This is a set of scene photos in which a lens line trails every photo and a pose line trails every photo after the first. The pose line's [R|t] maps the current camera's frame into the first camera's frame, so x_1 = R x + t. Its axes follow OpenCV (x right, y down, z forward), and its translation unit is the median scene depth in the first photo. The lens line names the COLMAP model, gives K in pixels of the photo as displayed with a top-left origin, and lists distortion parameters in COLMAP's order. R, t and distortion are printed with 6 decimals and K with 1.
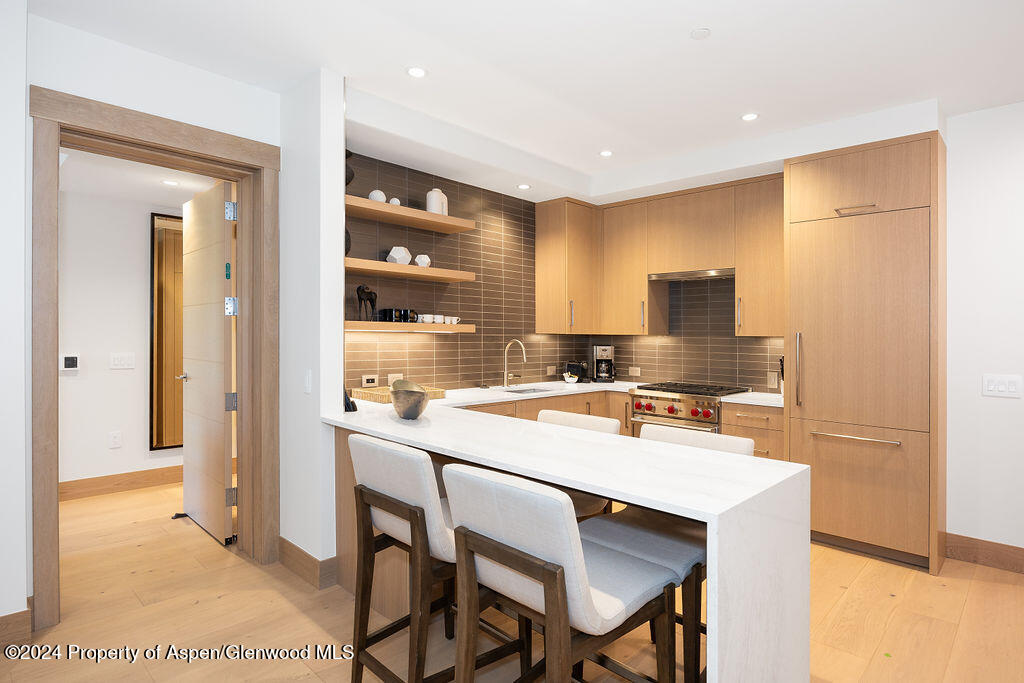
lens RADIAL K [[523.8, 0, 520.0], [0, 523.8, 329.2], [0, 0, 1]] dist [-0.002756, 0.000275]
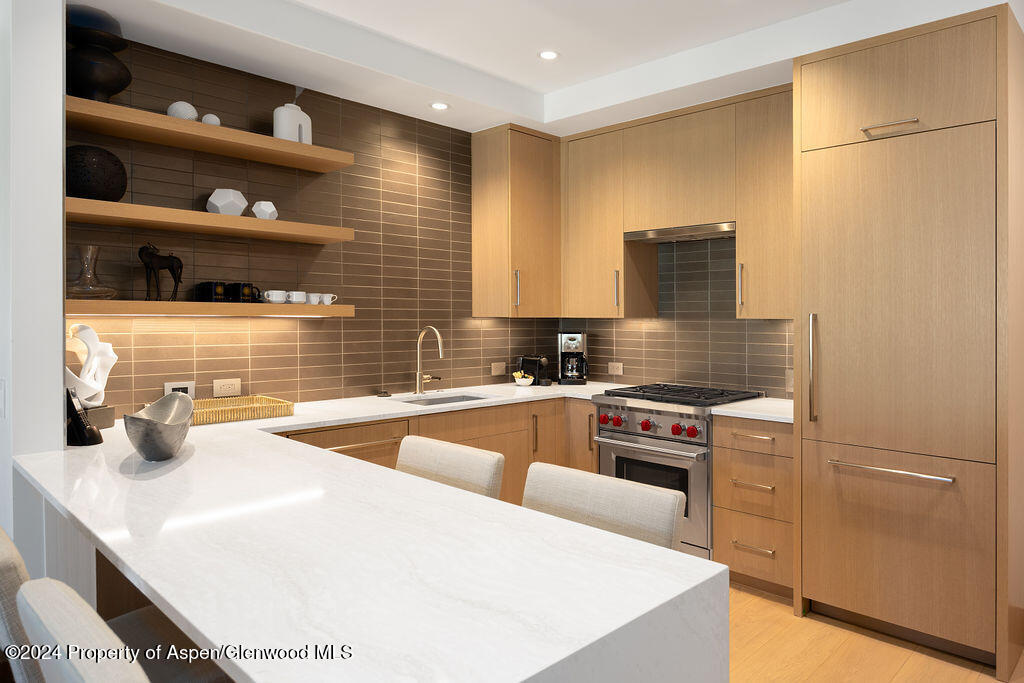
lens RADIAL K [[636.9, 0, 570.1], [0, 636.9, 314.6], [0, 0, 1]] dist [-0.003913, -0.000407]
pose [[0.999486, -0.007585, 0.031158, 0.163619], [0.007407, 0.999956, 0.005825, 0.001050], [-0.031201, -0.005592, 0.999498, 0.159844]]
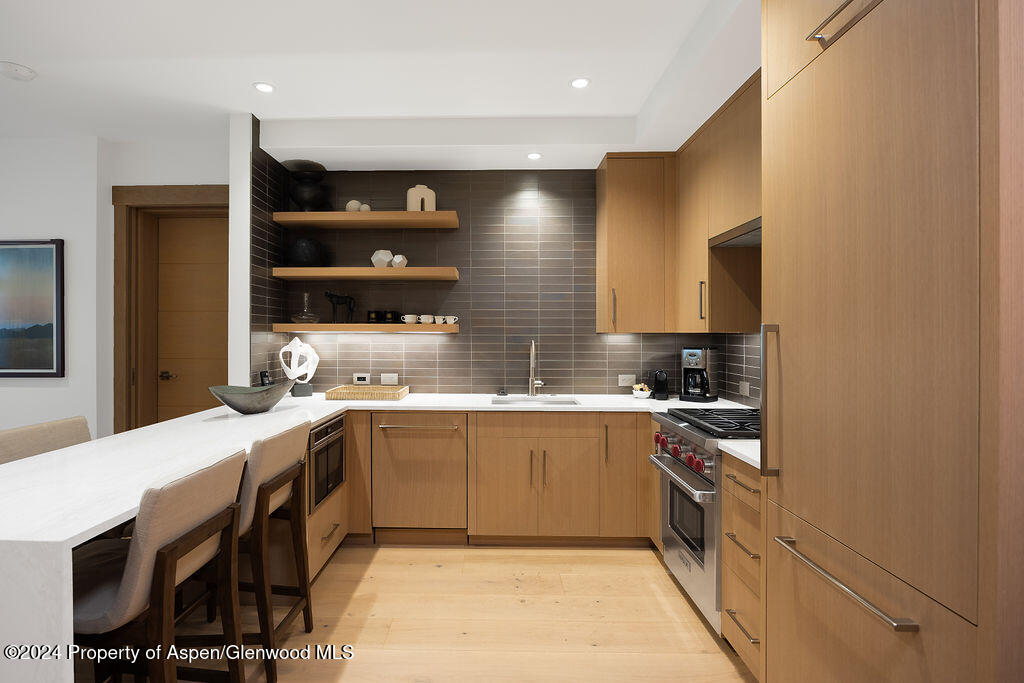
lens RADIAL K [[515.9, 0, 495.7], [0, 515.9, 327.3], [0, 0, 1]] dist [0.006372, 0.000504]
pose [[0.688588, -0.022559, -0.724801, 0.596091], [0.015377, 0.999745, -0.016508, 0.013218], [0.724989, 0.000222, 0.688760, 0.419953]]
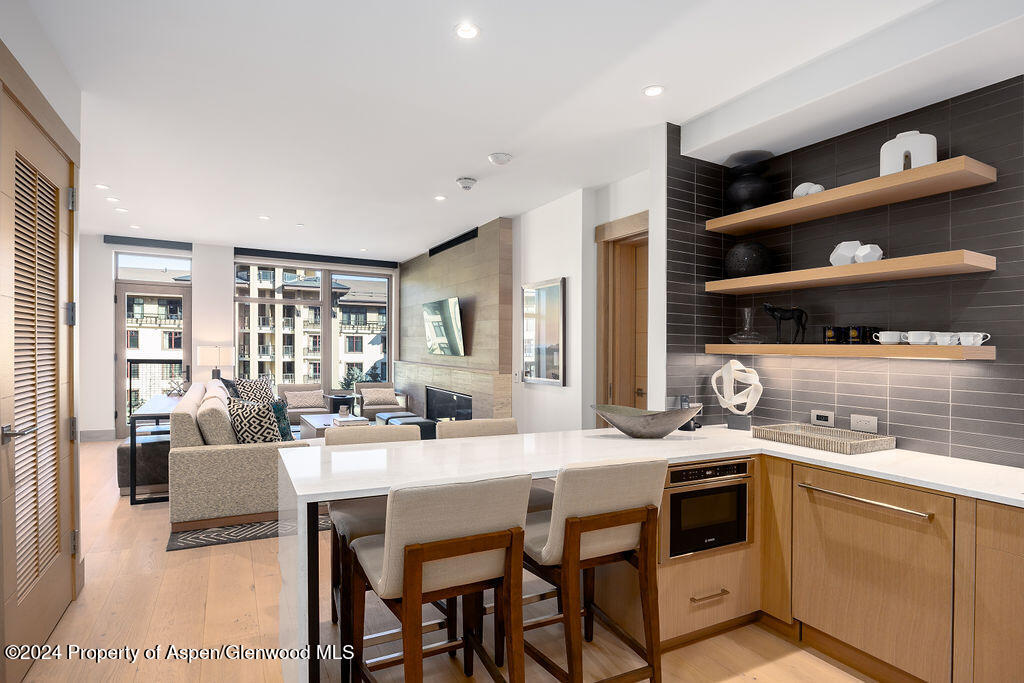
lens RADIAL K [[523.8, 0, 489.9], [0, 523.8, 349.7], [0, 0, 1]] dist [-0.002756, 0.000275]
pose [[-0.311165, -0.017219, -0.950200, 0.567651], [-0.015502, 0.999795, -0.013041, 0.010740], [0.950229, 0.010672, -0.311368, 0.679753]]
